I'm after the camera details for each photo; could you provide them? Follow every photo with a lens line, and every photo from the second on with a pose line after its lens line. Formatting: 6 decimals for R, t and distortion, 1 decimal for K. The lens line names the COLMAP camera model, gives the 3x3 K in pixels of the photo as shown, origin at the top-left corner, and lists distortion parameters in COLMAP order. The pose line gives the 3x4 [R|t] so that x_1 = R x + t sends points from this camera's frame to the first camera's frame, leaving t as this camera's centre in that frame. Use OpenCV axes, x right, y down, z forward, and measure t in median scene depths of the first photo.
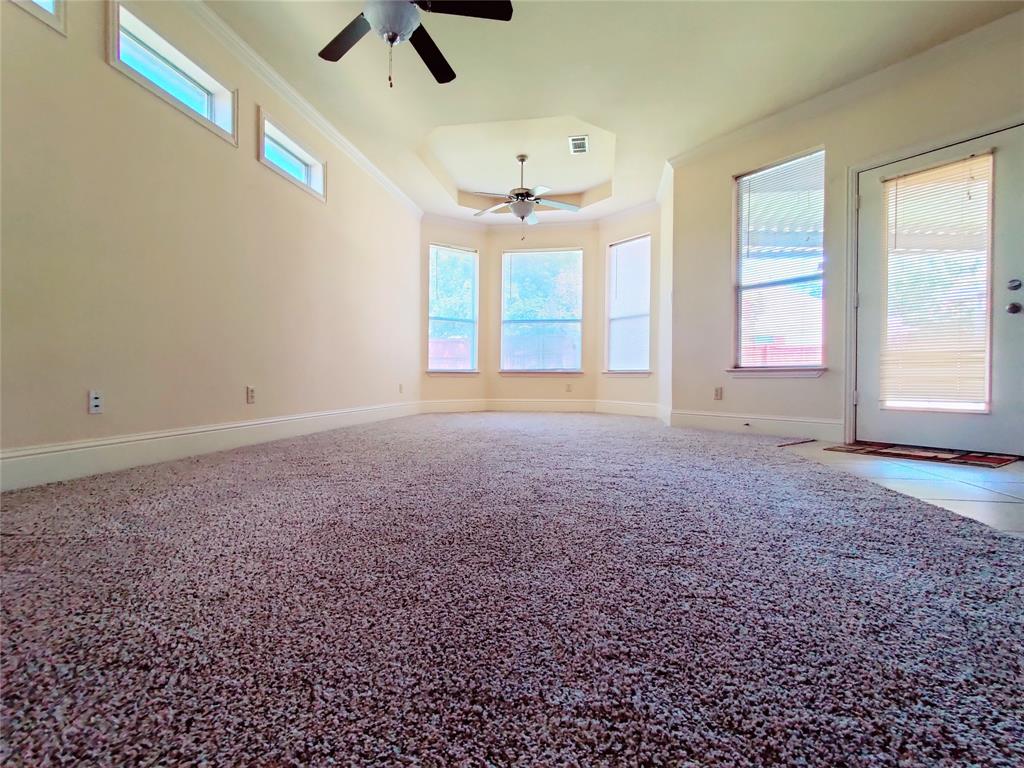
lens RADIAL K [[501.7, 0, 511.1], [0, 501.7, 384.5], [0, 0, 1]] dist [0.011656, -0.003792]
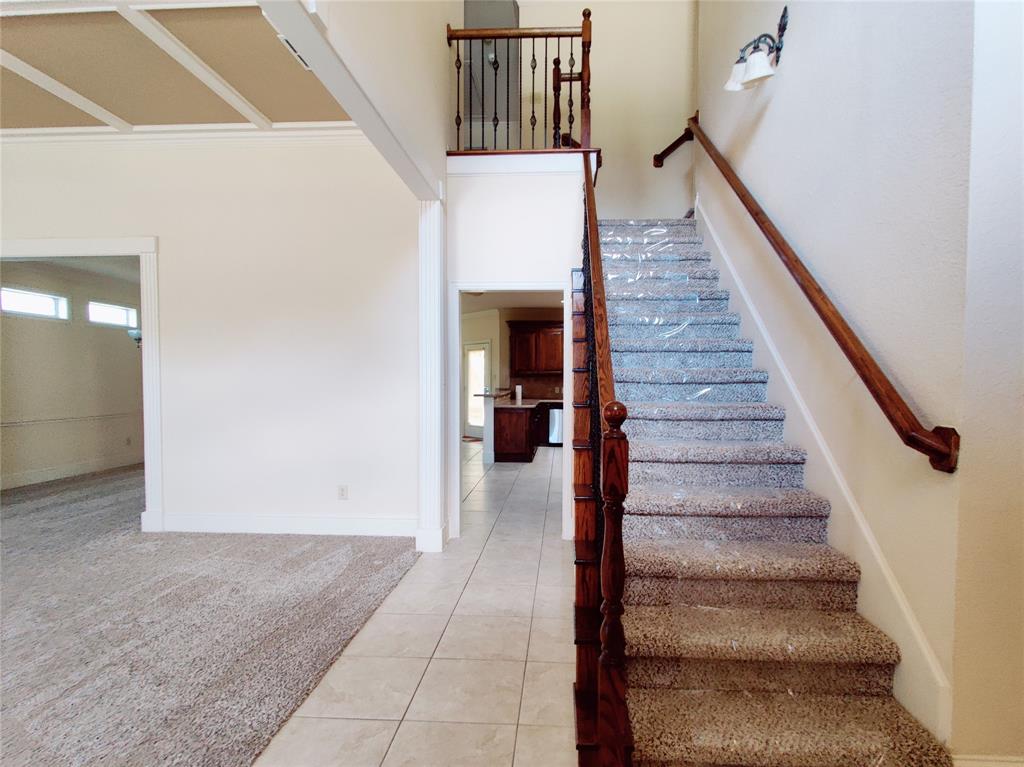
lens RADIAL K [[501.7, 0, 512.7], [0, 501.7, 384.4], [0, 0, 1]] dist [0.011656, -0.003792]
pose [[0.997869, -0.001577, 0.065236, 0.455410], [0.001234, 0.999985, 0.005297, -0.118370], [-0.065243, -0.005206, 0.997856, -1.153333]]
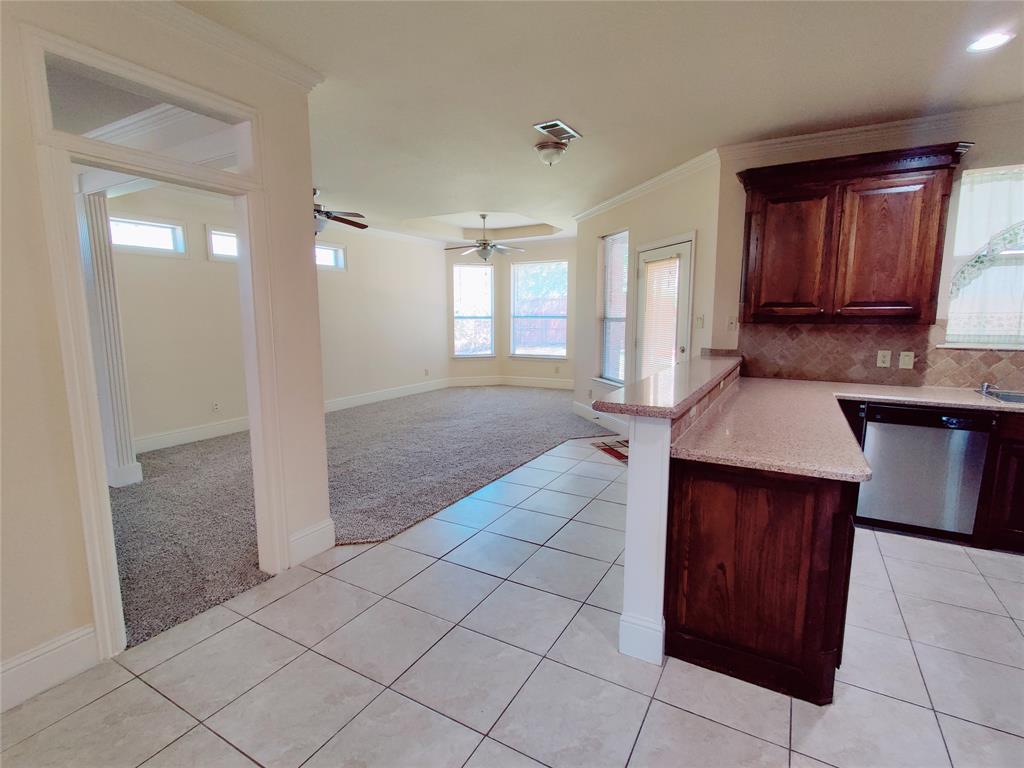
lens RADIAL K [[501.7, 0, 515.8], [0, 501.7, 381.7], [0, 0, 1]] dist [0.011656, -0.003792]
pose [[0.938708, 0.037932, -0.342619, 0.502761], [0.006645, 0.991751, 0.128004, -0.142577], [0.344649, -0.122435, 0.930713, -0.274104]]
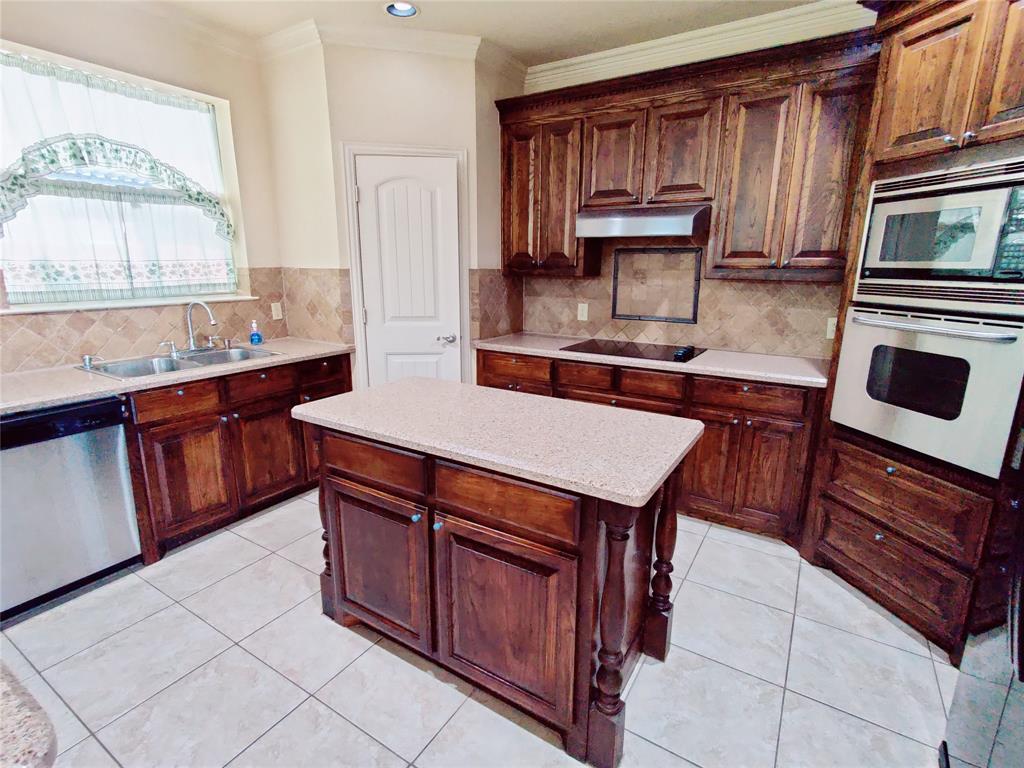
lens RADIAL K [[501.7, 0, 512.1], [0, 501.7, 380.6], [0, 0, 1]] dist [0.011656, -0.003792]
pose [[0.389045, -0.218831, 0.894850, 0.553745], [0.005022, 0.971866, 0.235481, -0.142848], [-0.921205, -0.087118, 0.379198, -0.076251]]
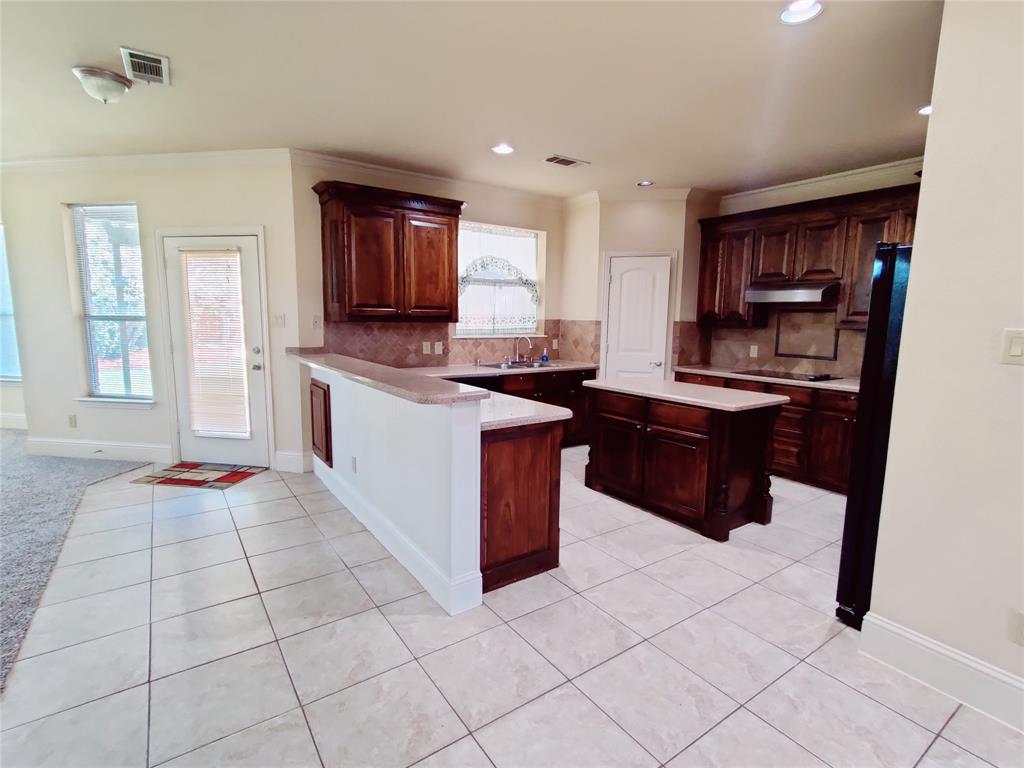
lens RADIAL K [[501.7, 0, 513.6], [0, 501.7, 379.9], [0, 0, 1]] dist [0.011656, -0.003792]
pose [[0.717675, -0.087493, 0.690860, 0.256106], [-0.002581, 0.991735, 0.128277, -0.142952], [-0.696374, -0.093844, 0.711517, -0.242826]]
